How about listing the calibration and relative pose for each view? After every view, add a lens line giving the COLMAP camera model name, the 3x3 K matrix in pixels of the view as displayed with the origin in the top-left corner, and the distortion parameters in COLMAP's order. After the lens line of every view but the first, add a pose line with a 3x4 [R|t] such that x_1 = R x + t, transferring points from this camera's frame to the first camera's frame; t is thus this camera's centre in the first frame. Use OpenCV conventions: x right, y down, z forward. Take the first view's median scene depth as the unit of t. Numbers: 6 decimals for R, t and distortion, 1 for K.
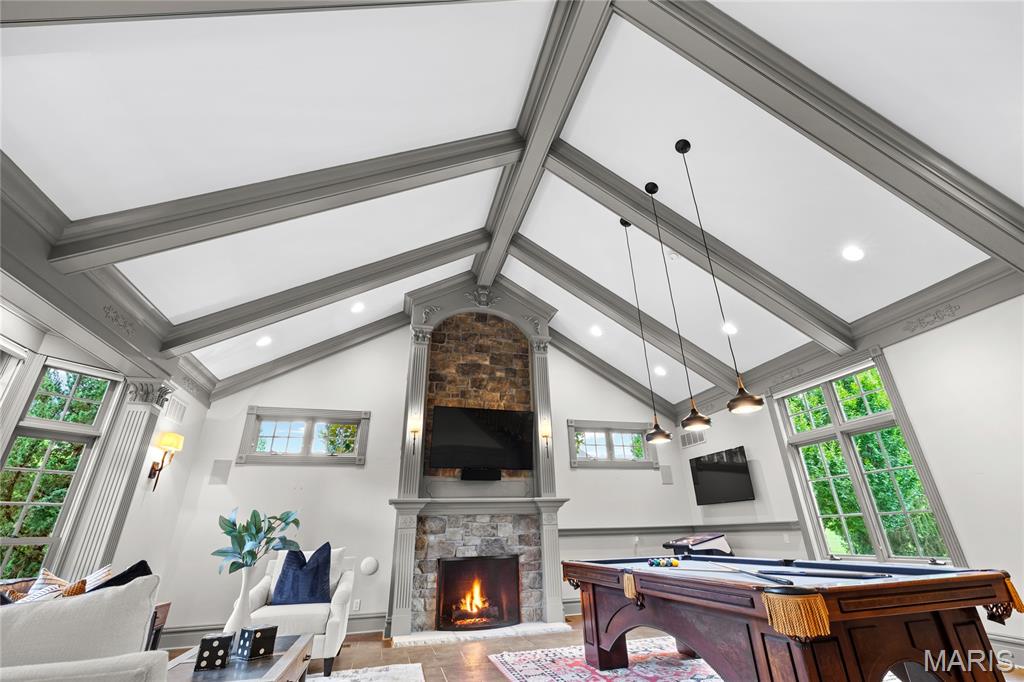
lens RADIAL K [[437.8, 0, 515.0], [0, 437.8, 340.1], [0, 0, 1]] dist [0.001572, -0.001138]
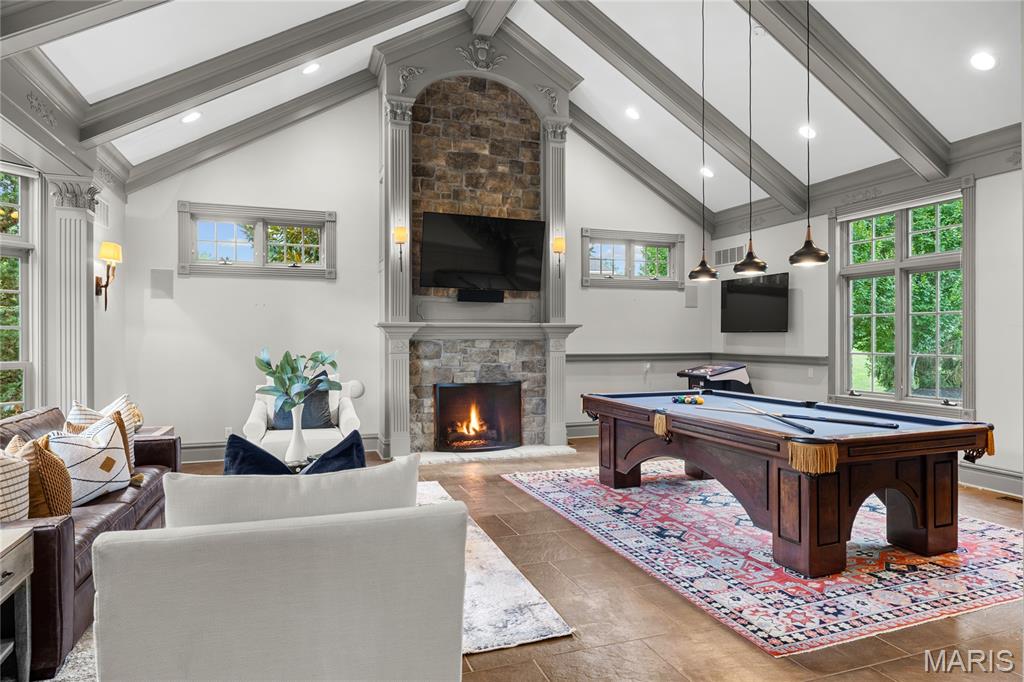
lens RADIAL K [[615.7, 0, 512.4], [0, 615.7, 340.0], [0, 0, 1]] dist [-0.007812, -0.000450]
pose [[0.997153, 0.023990, 0.071482, -0.106448], [-0.051174, 0.911578, 0.407930, -0.108137], [-0.055375, -0.410427, 0.910211, -0.124887]]
